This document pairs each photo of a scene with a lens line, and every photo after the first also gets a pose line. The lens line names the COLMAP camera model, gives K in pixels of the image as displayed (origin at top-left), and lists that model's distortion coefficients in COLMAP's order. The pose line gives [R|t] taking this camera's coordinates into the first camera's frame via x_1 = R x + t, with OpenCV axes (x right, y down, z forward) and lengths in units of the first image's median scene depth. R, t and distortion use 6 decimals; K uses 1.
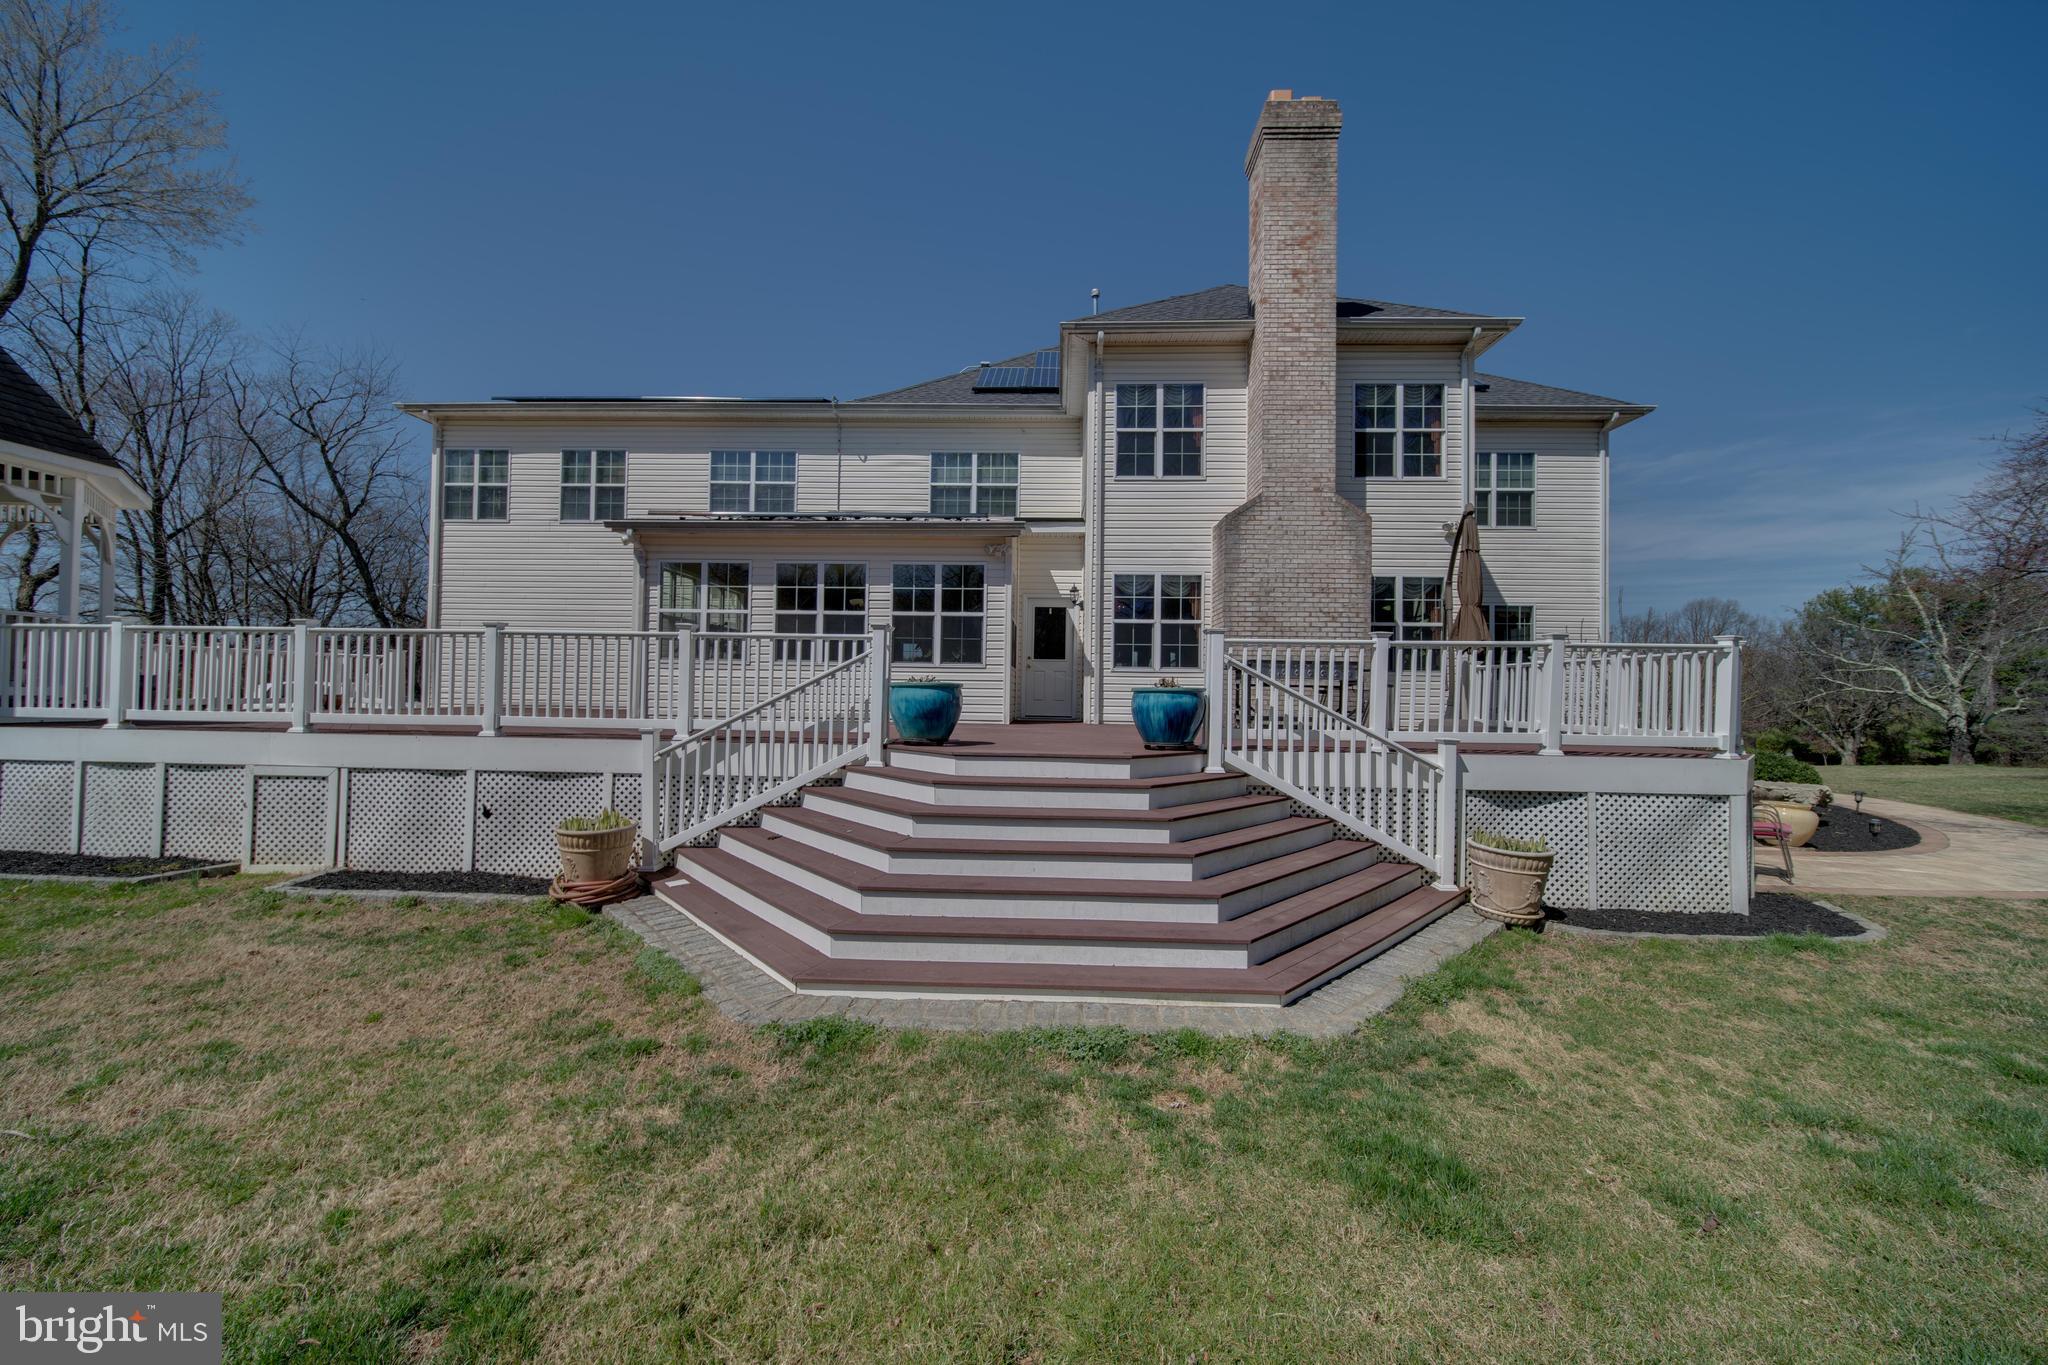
lens RADIAL K [[716.3, 0, 1024.0], [0, 716.3, 682.5], [0, 0, 1]] dist [-0.000397, -0.000127]
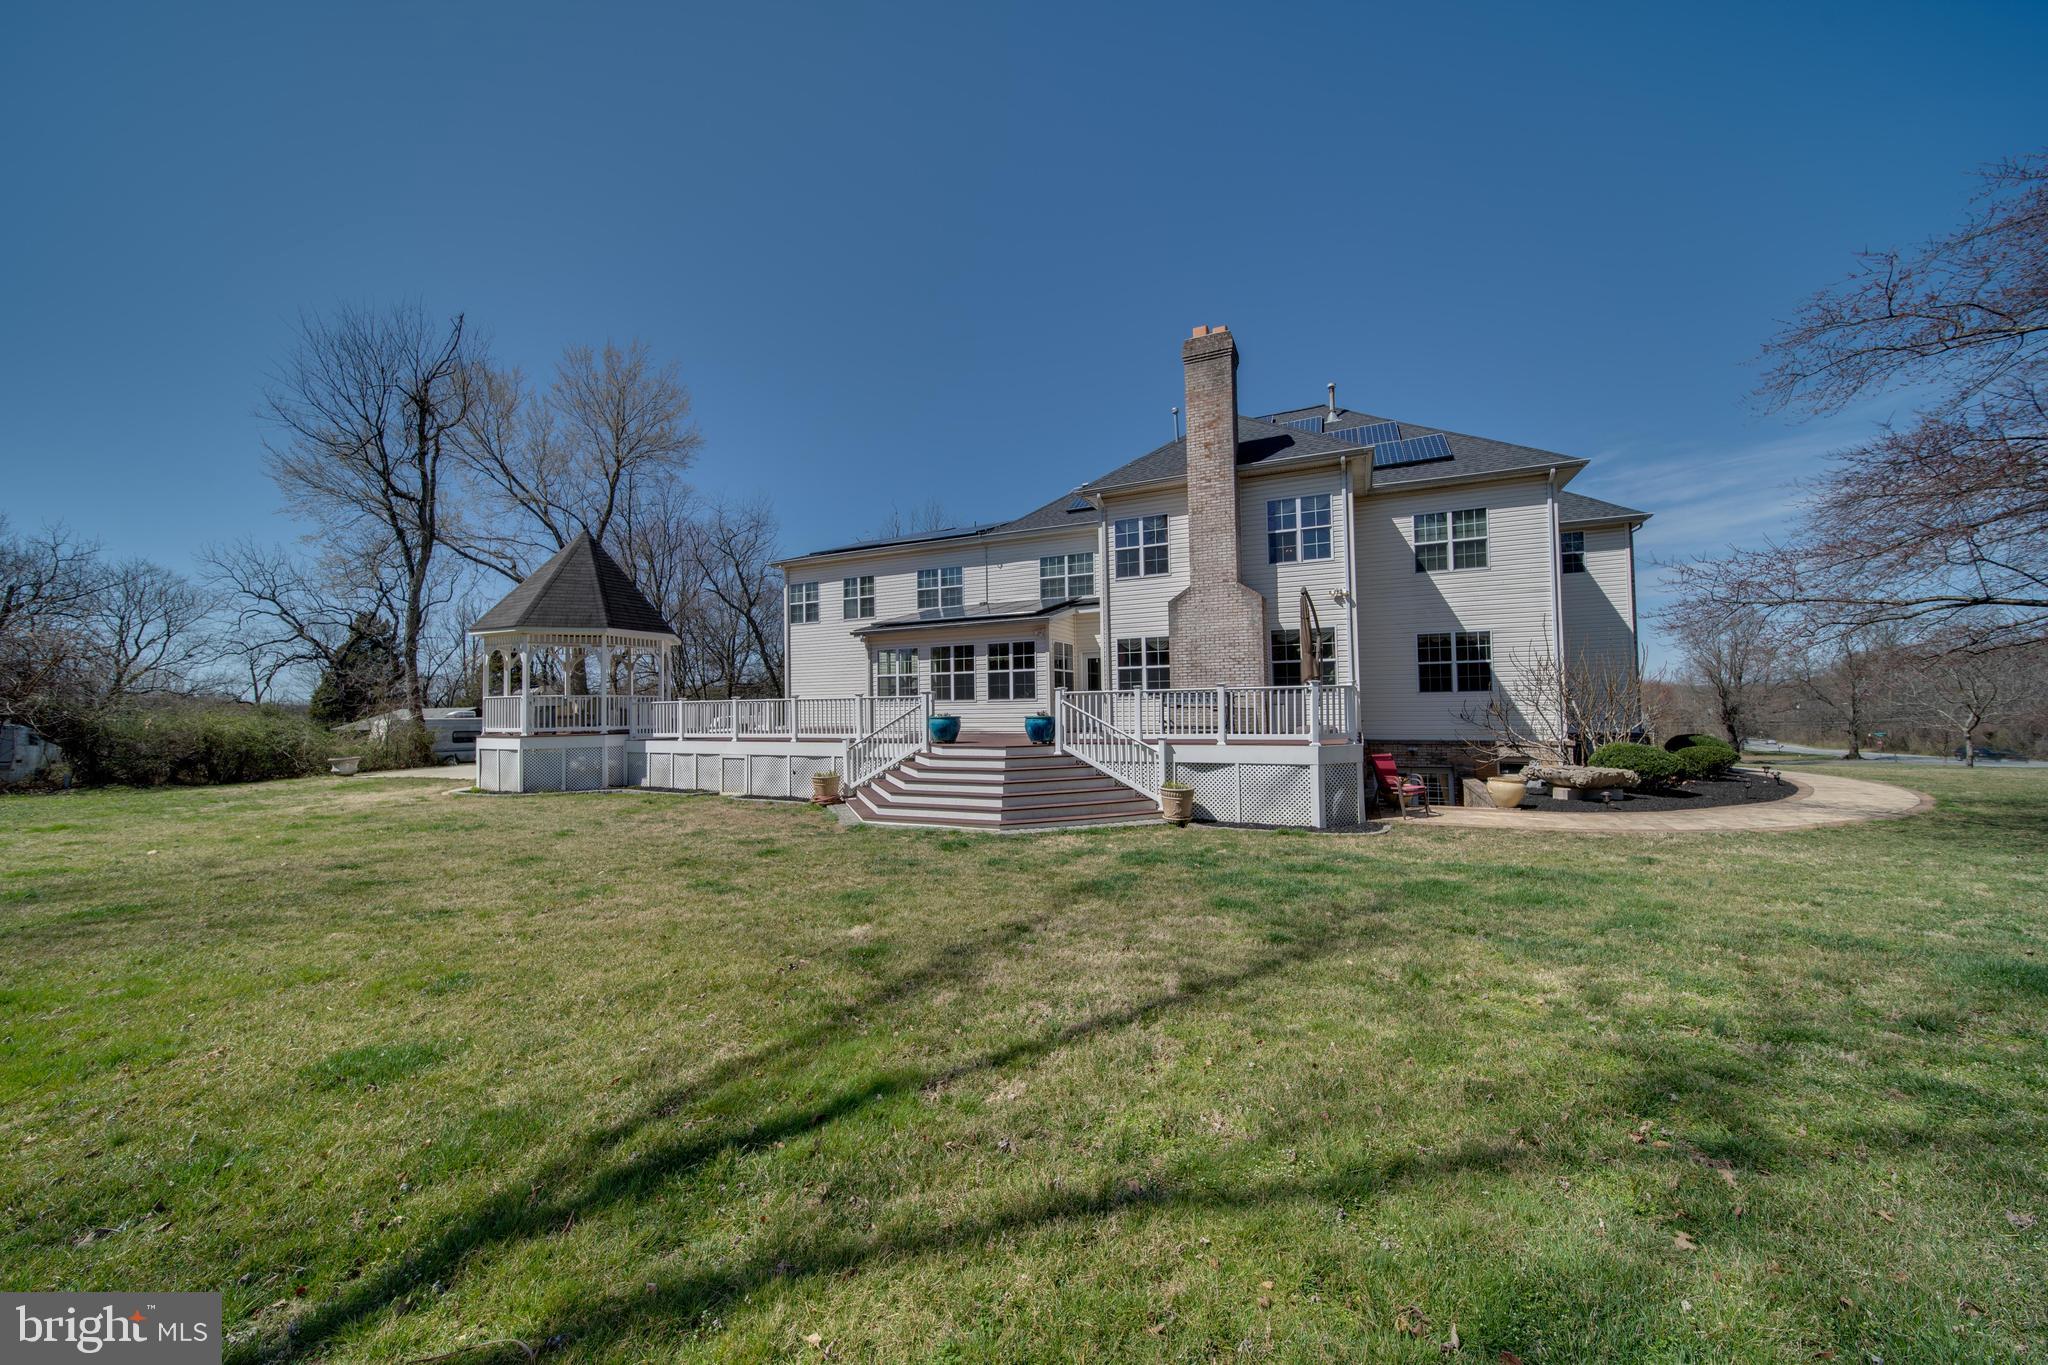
lens RADIAL K [[716.3, 0, 1024.0], [0, 716.3, 682.5], [0, 0, 1]] dist [-0.000397, -0.000127]
pose [[0.921410, -0.043459, -0.386153, 0.552540], [0.038063, 0.999042, -0.021612, -0.026880], [0.386722, 0.005215, 0.922182, -0.568287]]
